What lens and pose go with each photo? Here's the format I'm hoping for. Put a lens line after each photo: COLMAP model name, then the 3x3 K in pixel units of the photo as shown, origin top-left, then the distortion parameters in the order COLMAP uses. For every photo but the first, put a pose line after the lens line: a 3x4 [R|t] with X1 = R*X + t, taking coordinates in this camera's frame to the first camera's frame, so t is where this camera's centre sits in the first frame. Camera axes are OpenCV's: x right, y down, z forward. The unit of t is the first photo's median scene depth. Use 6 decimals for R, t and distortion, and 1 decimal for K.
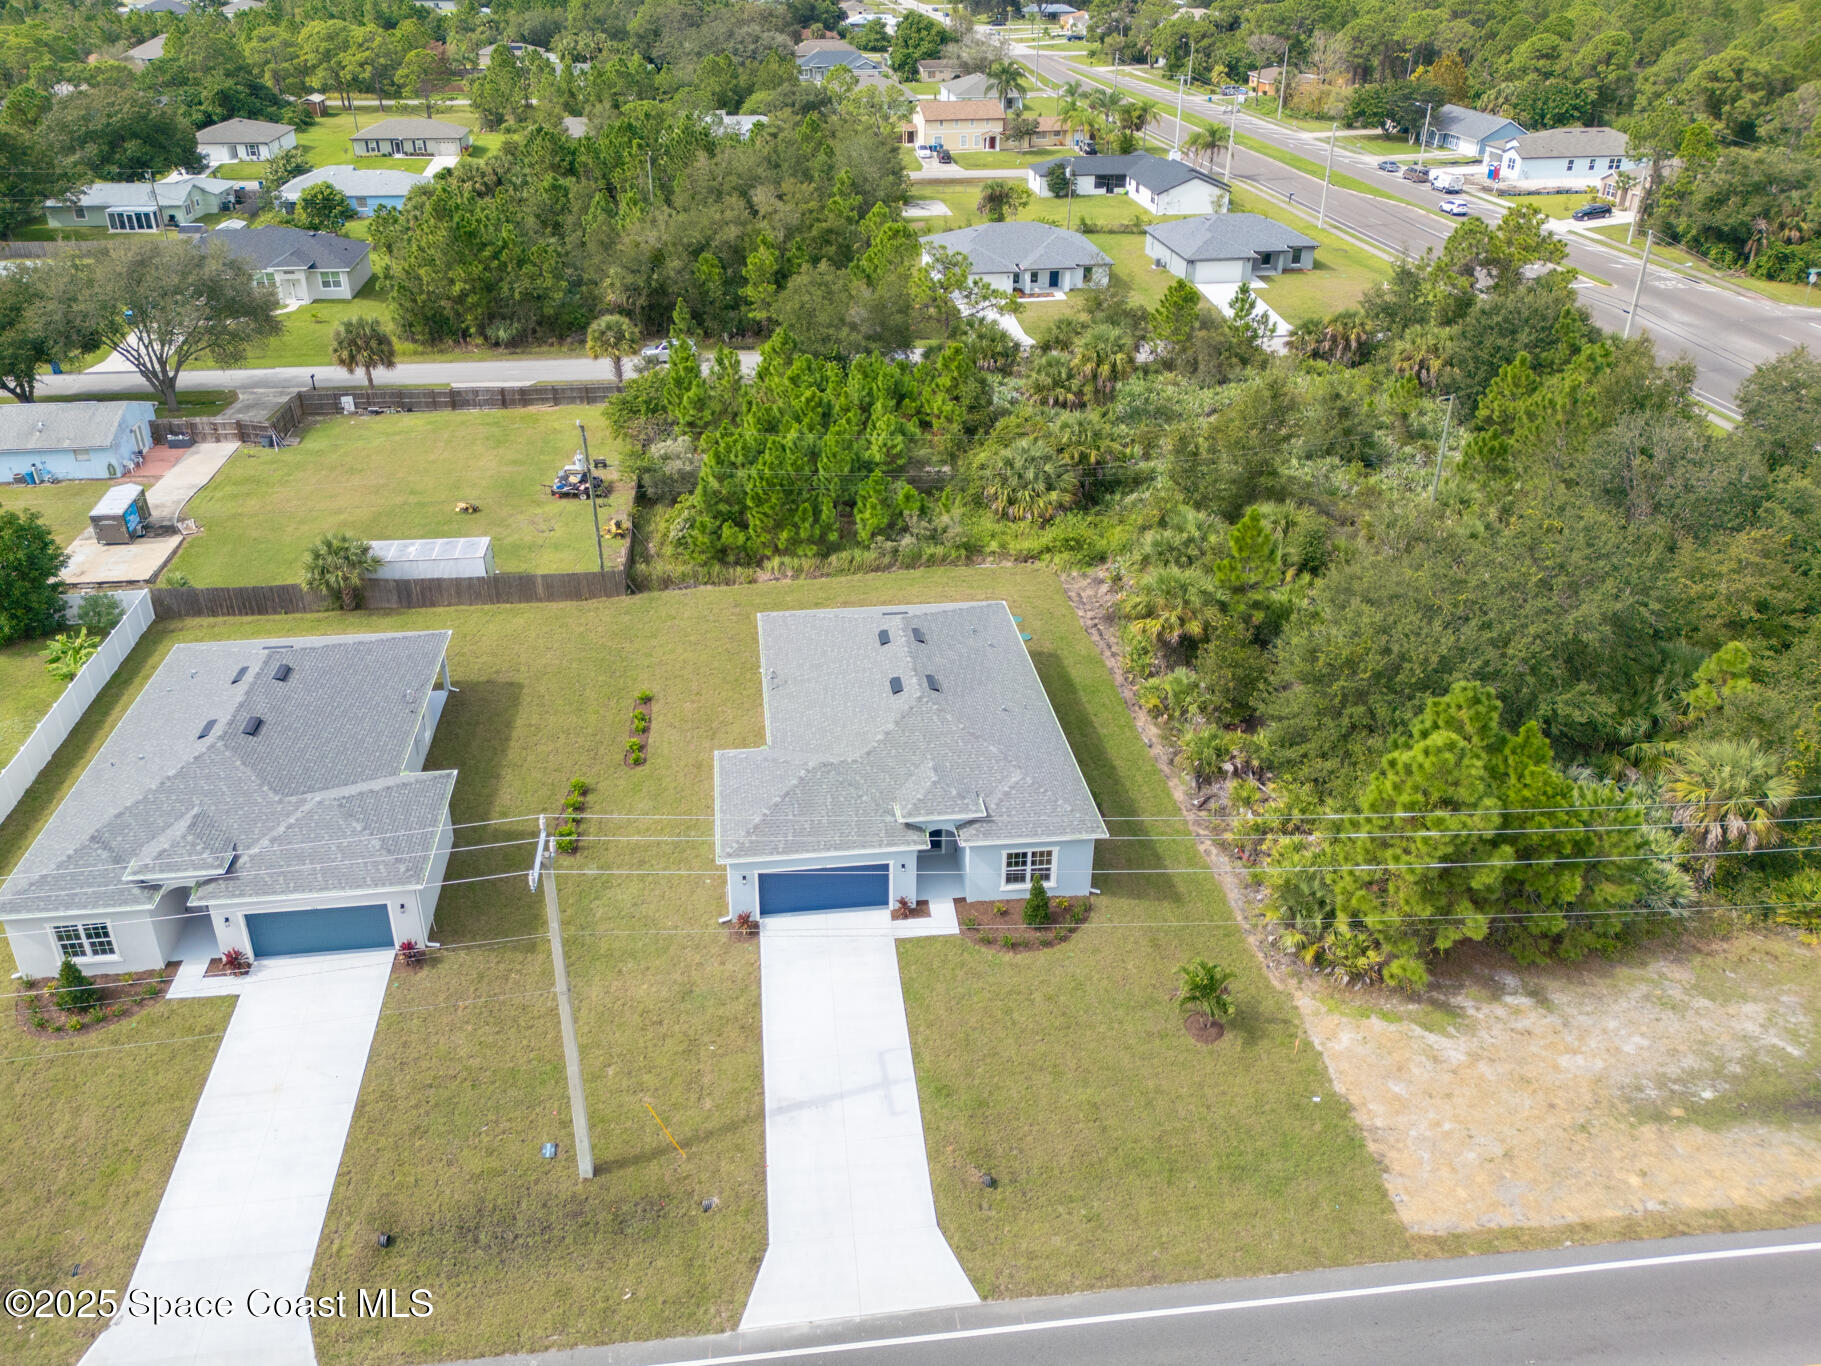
lens RADIAL K [[1396.7, 0, 875.3], [0, 1396.7, 617.8], [0, 0, 1]] dist [0.069086, -0.067538]
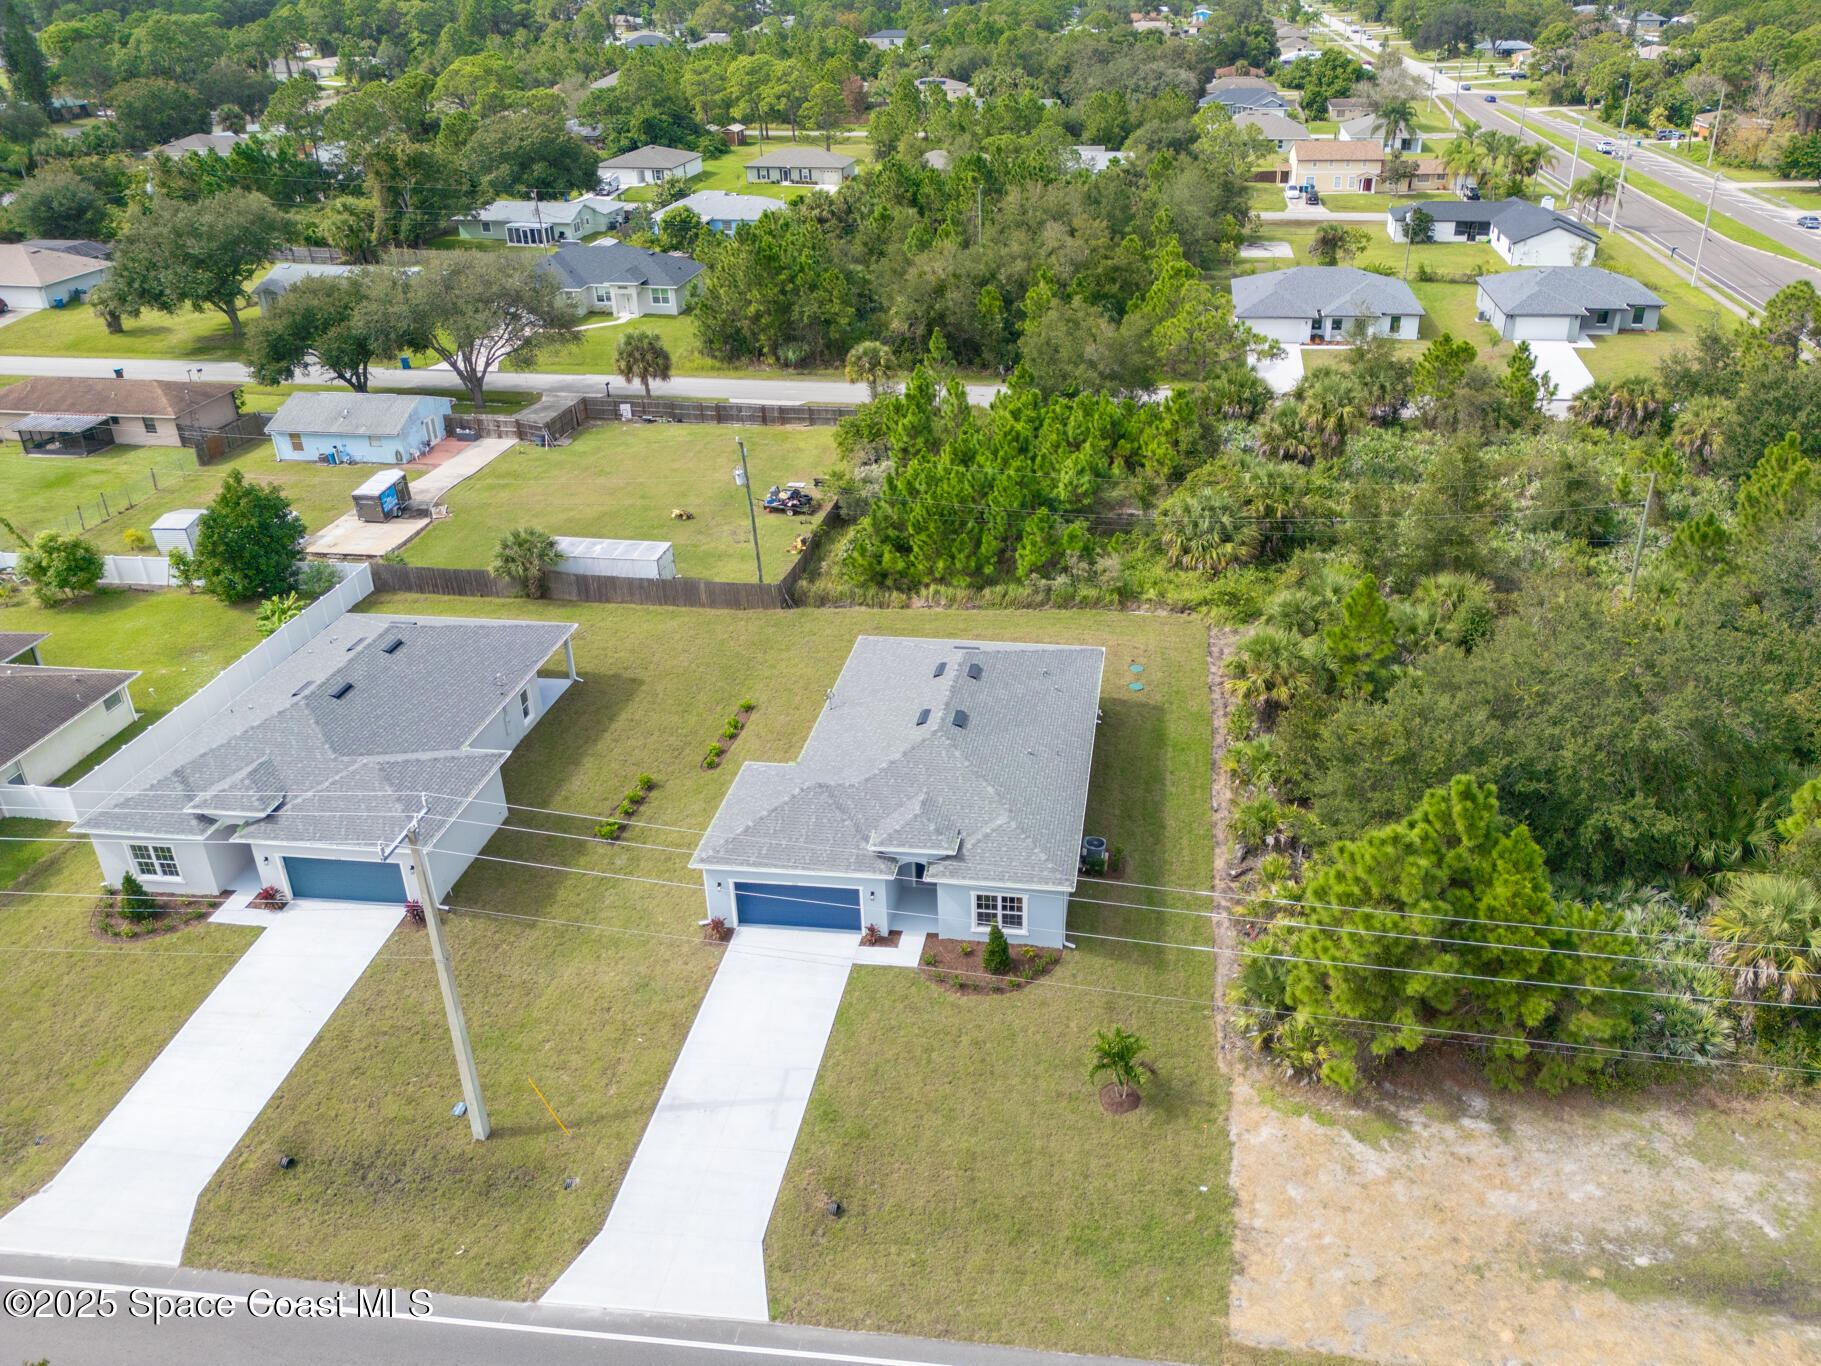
lens RADIAL K [[1394.1, 0, 1001.1], [0, 1394.1, 657.5], [0, 0, 1]] dist [0.067397, -0.061811]
pose [[0.973015, 0.098684, -0.208573, 0.219921], [-0.098153, 0.995087, 0.012920, -0.010266], [0.208823, 0.007901, 0.977921, 0.023202]]
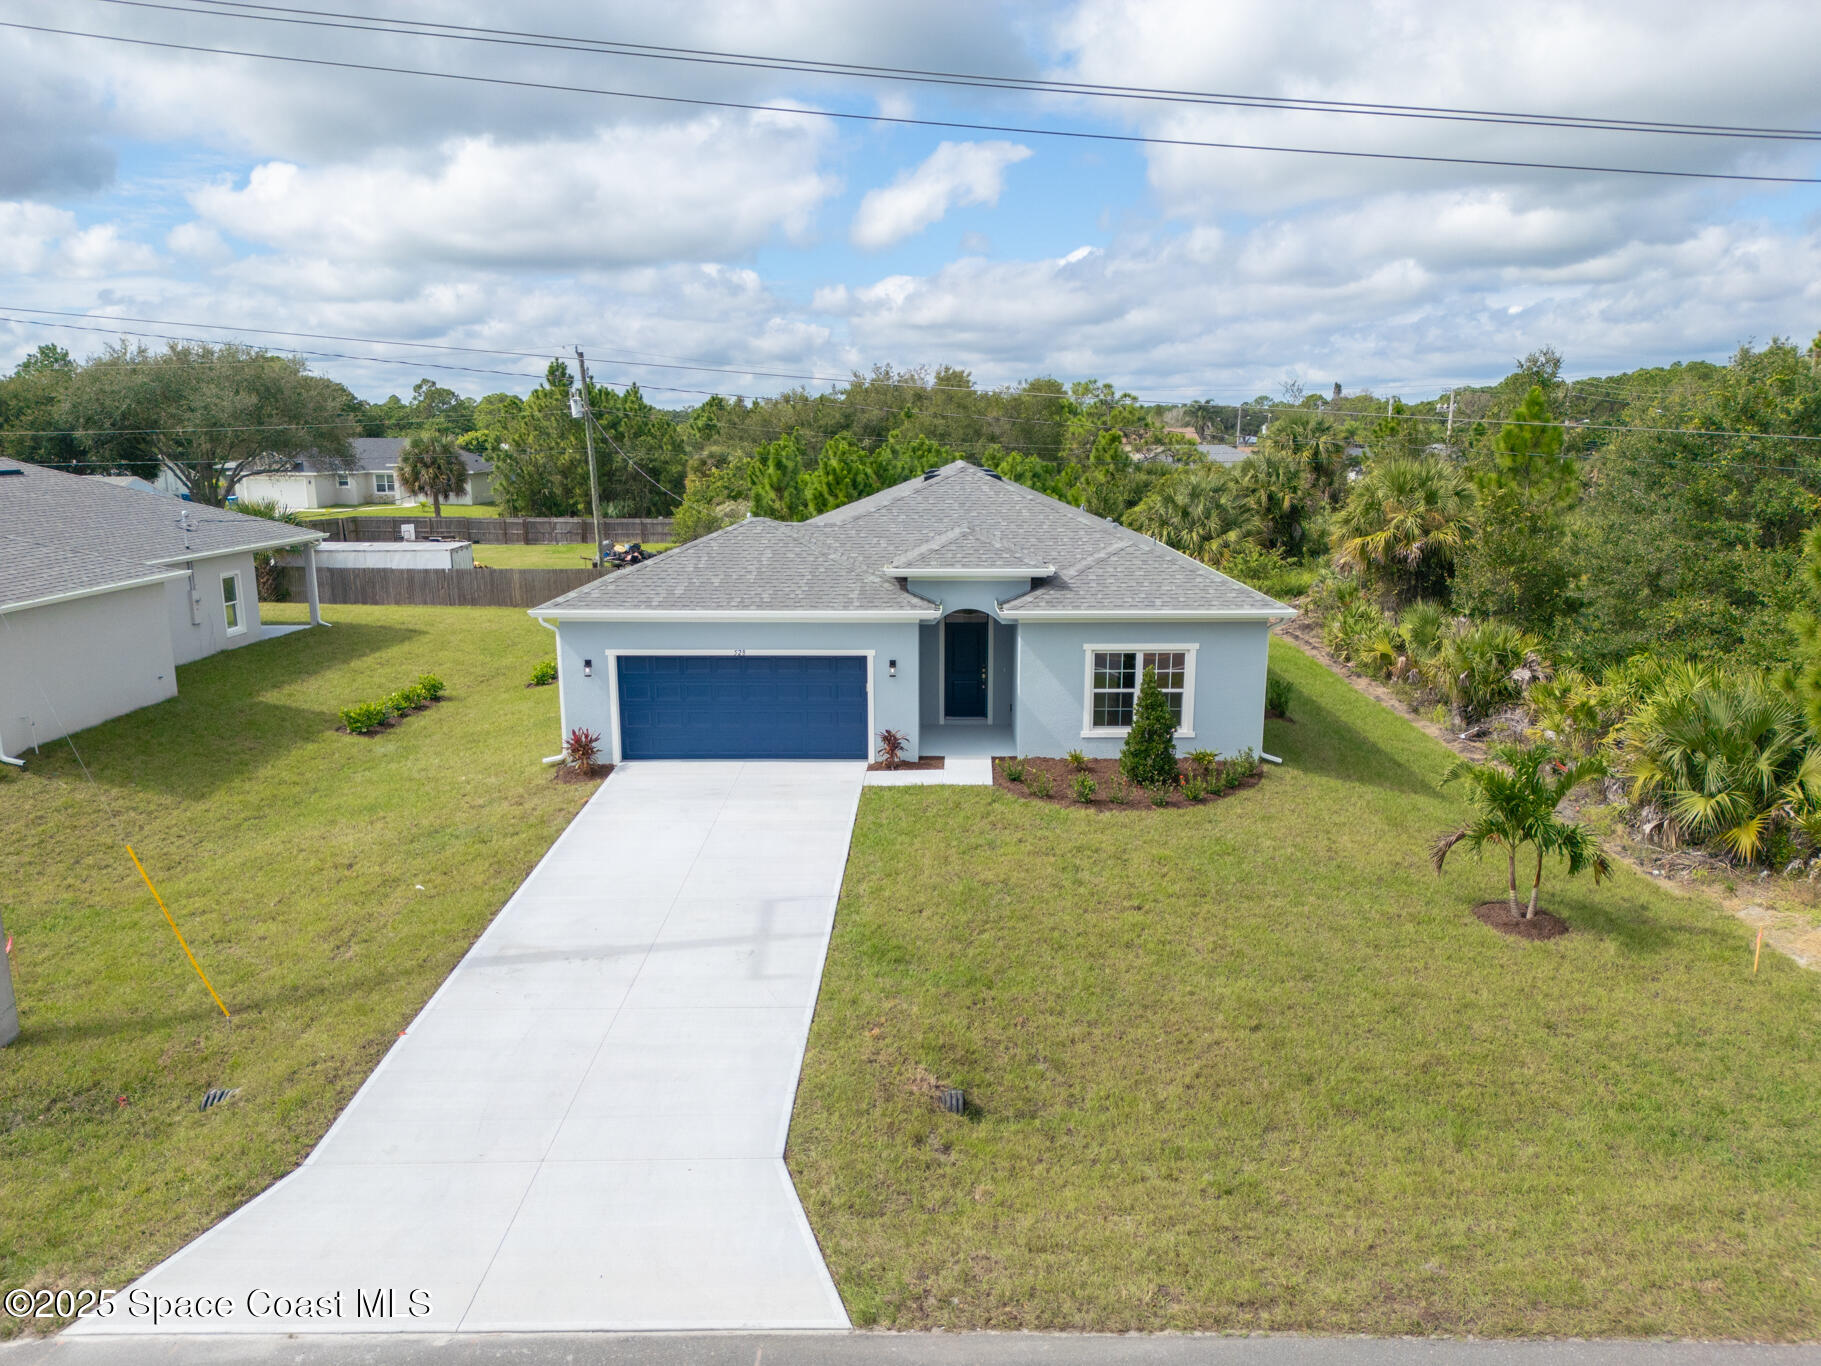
lens RADIAL K [[1365.2, 0, 919.6], [0, 1365.2, 750.1], [0, 0, 1]] dist [0.080878, -0.088156]
pose [[0.992156, 0.027814, -0.121869, 0.067321], [-0.055654, 0.971261, -0.231420, 0.236041], [0.111930, 0.236387, 0.965191, 0.374155]]
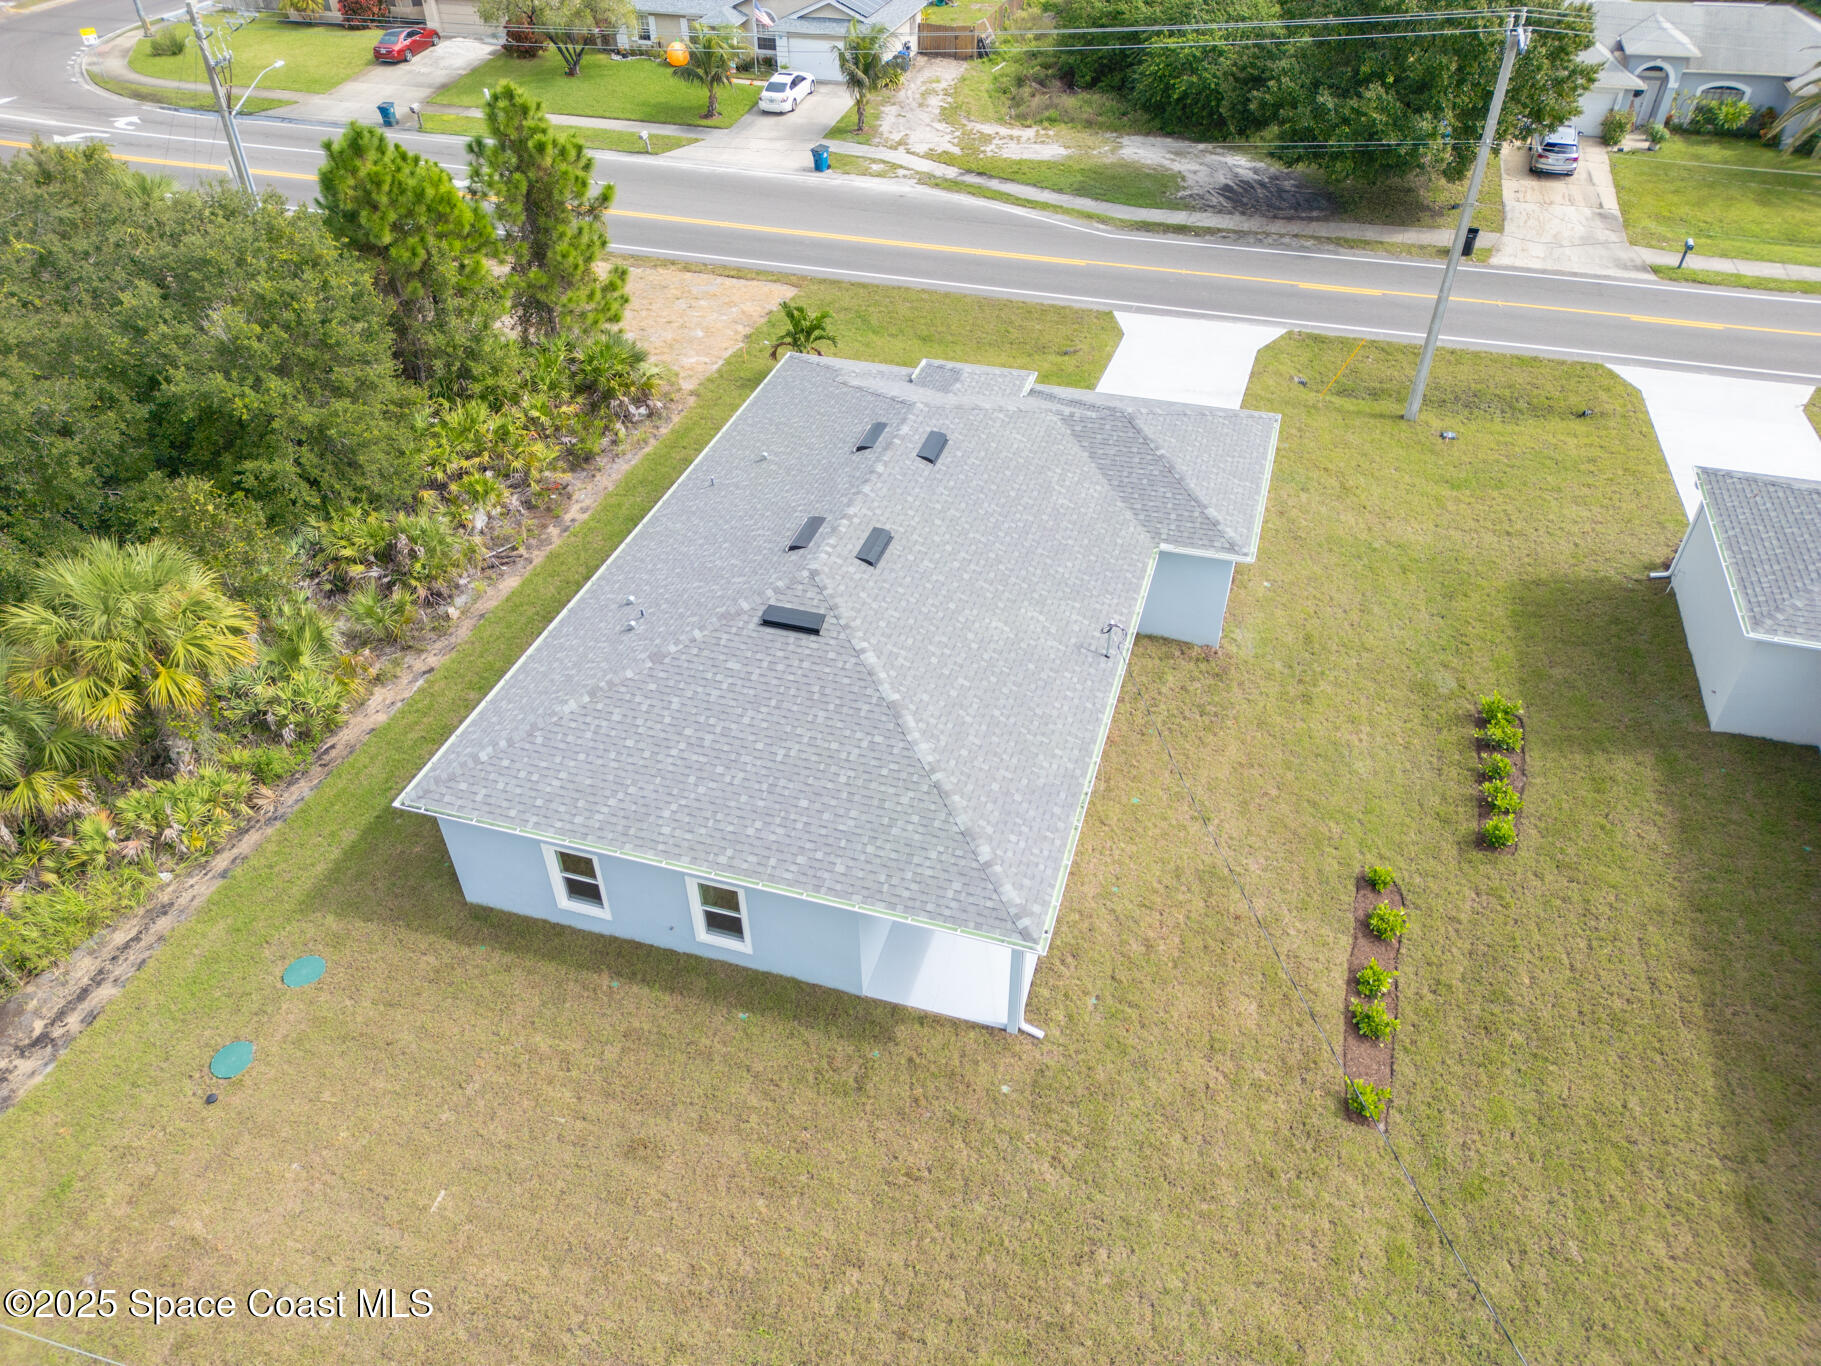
lens RADIAL K [[1274.3, 0, 911.3], [0, 1274.3, 686.8], [0, 0, 1]] dist [0.037054, -0.022363]
pose [[-0.916731, -0.247680, 0.313463, -0.128661], [0.187497, 0.426110, 0.885028, -0.291622], [-0.352774, 0.870106, -0.344189, 1.008480]]
